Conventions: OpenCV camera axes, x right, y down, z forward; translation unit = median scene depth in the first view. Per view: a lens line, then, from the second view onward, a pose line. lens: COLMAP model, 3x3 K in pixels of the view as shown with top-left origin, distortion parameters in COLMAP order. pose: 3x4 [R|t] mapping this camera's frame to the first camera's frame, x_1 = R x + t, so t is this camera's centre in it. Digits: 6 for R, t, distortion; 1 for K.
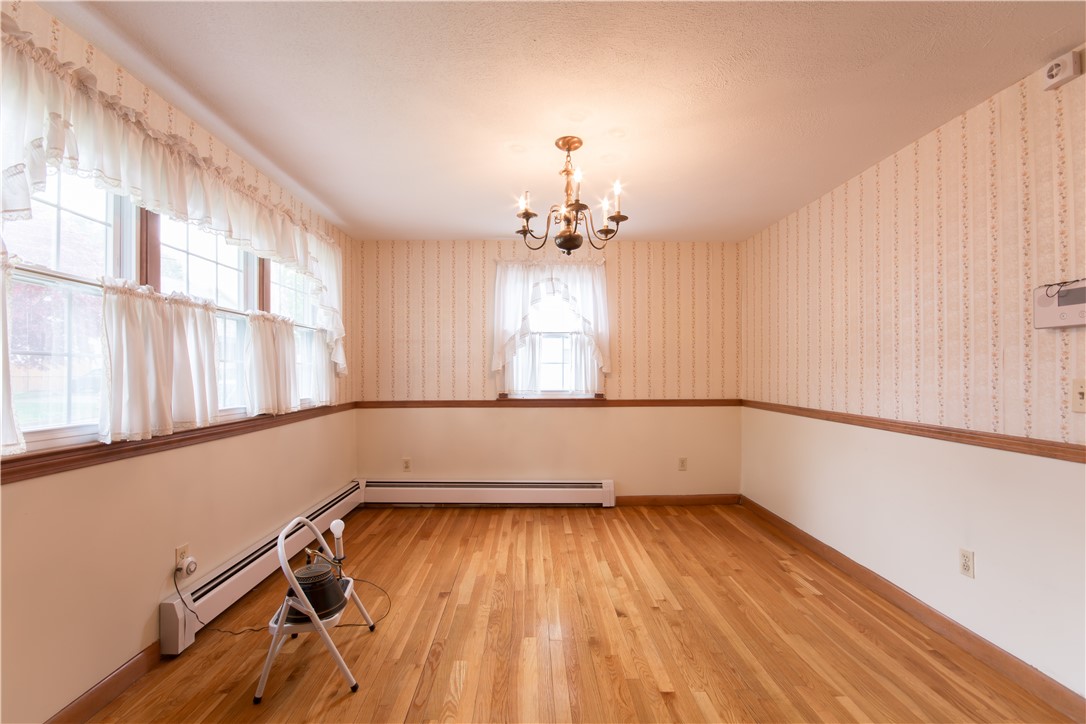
lens RADIAL K [[482.1, 0, 537.2], [0, 482.1, 370.6], [0, 0, 1]] dist [-0.014325, -0.000650]
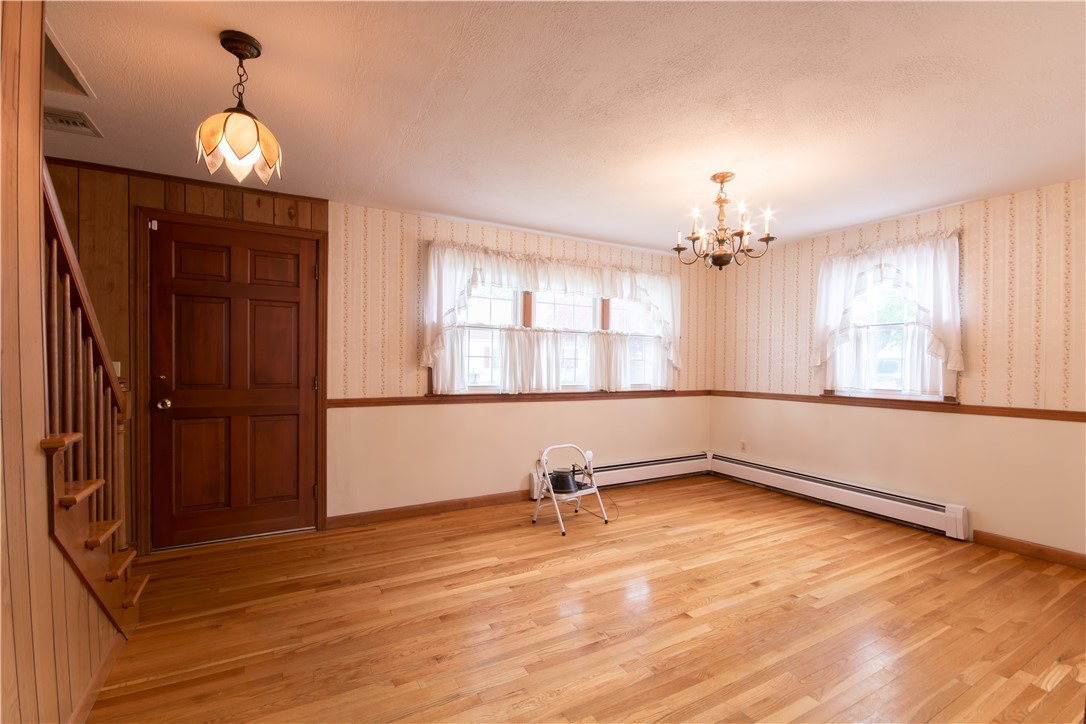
lens RADIAL K [[482.1, 0, 537.2], [0, 482.1, 370.6], [0, 0, 1]] dist [-0.014325, -0.000650]
pose [[0.457335, 0.016520, -0.889141, 0.548088], [-0.009038, 0.999862, 0.013928, -0.000022], [0.889249, 0.001666, 0.457421, 0.021504]]
